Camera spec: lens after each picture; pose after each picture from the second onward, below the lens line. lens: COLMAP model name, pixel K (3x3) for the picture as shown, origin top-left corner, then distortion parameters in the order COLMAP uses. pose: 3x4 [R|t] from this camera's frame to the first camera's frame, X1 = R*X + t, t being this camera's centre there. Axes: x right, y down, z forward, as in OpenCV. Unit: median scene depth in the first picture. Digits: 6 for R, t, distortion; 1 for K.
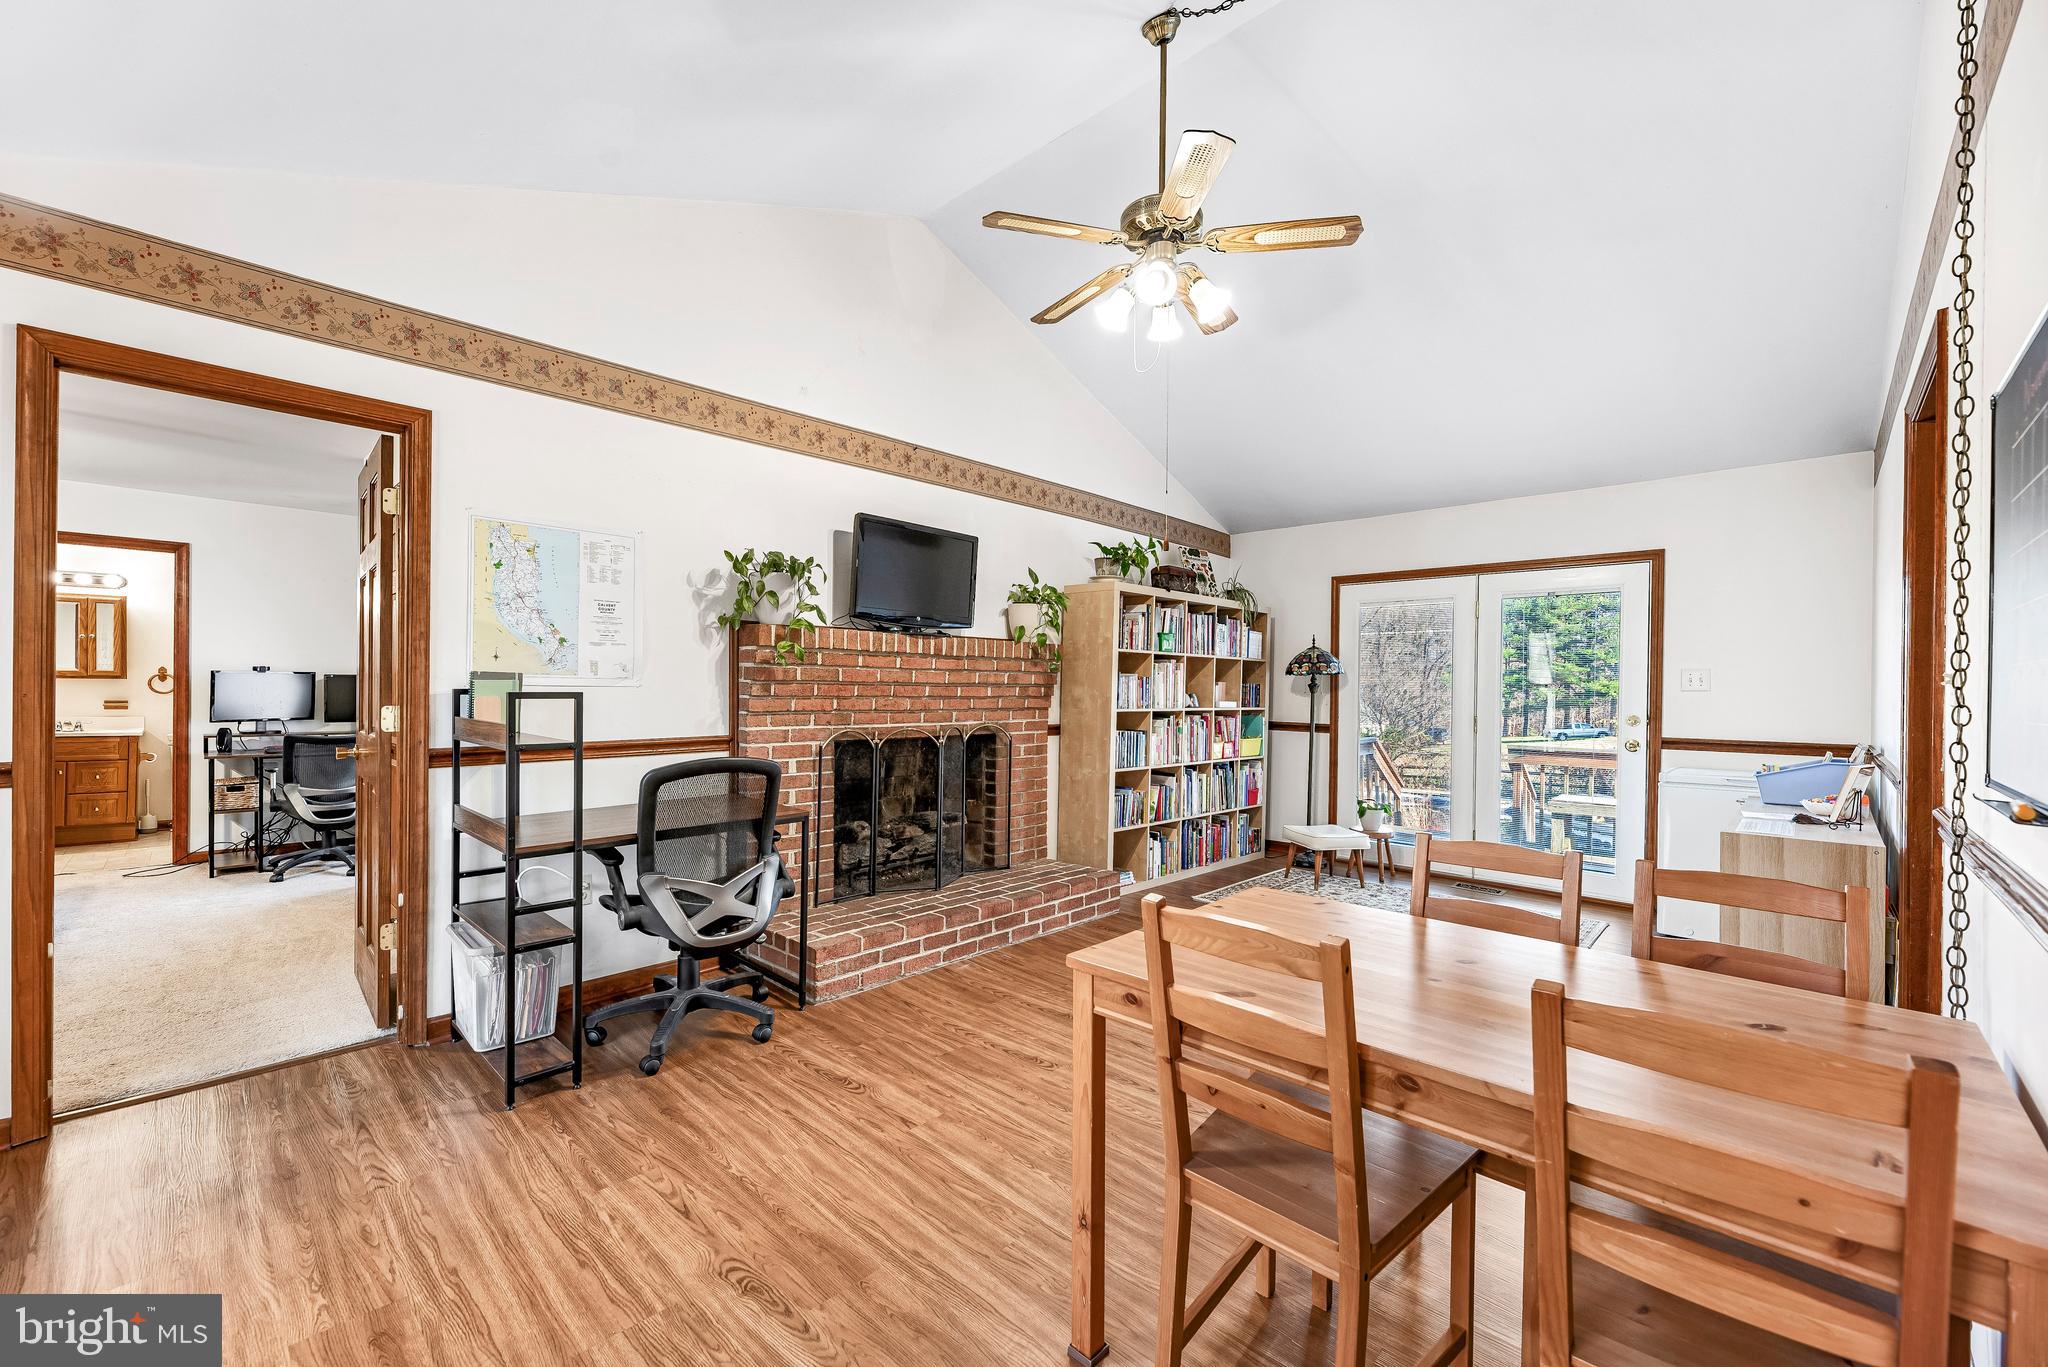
lens RADIAL K [[832.8, 0, 1013.5], [0, 832.8, 708.0], [0, 0, 1]] dist [-0.000417, -0.000132]
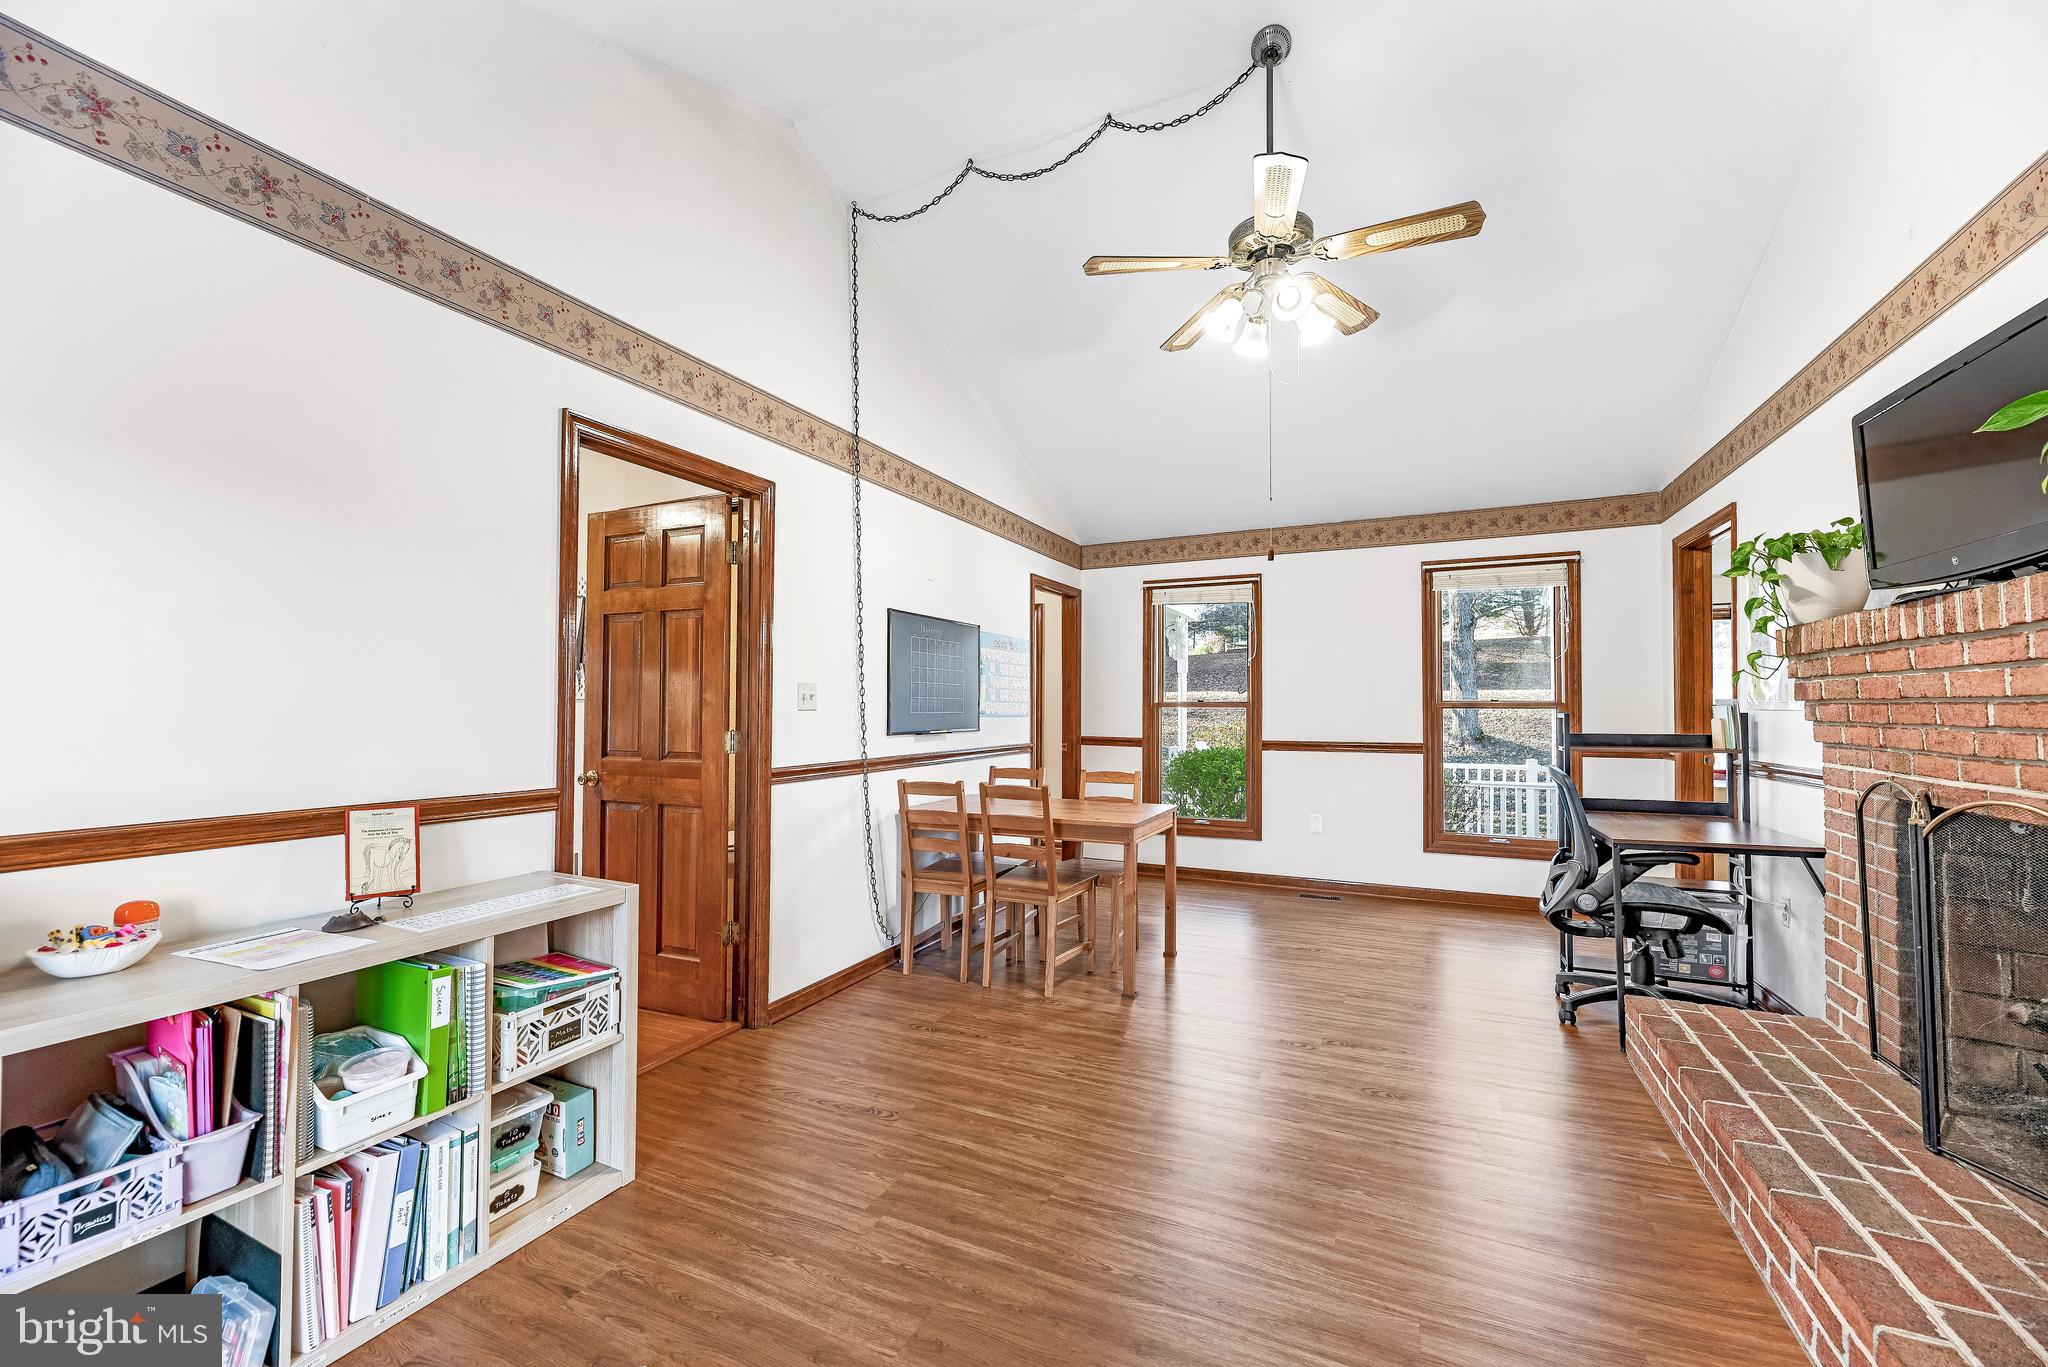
lens RADIAL K [[815.3, 0, 1021.1], [0, 815.3, 698.2], [0, 0, 1]] dist [-0.000432, -0.000214]
pose [[-0.948223, -0.015354, -0.317234, 0.481951], [-0.018027, 0.999822, 0.005494, -0.020601], [0.317093, 0.010929, -0.948332, 1.152336]]
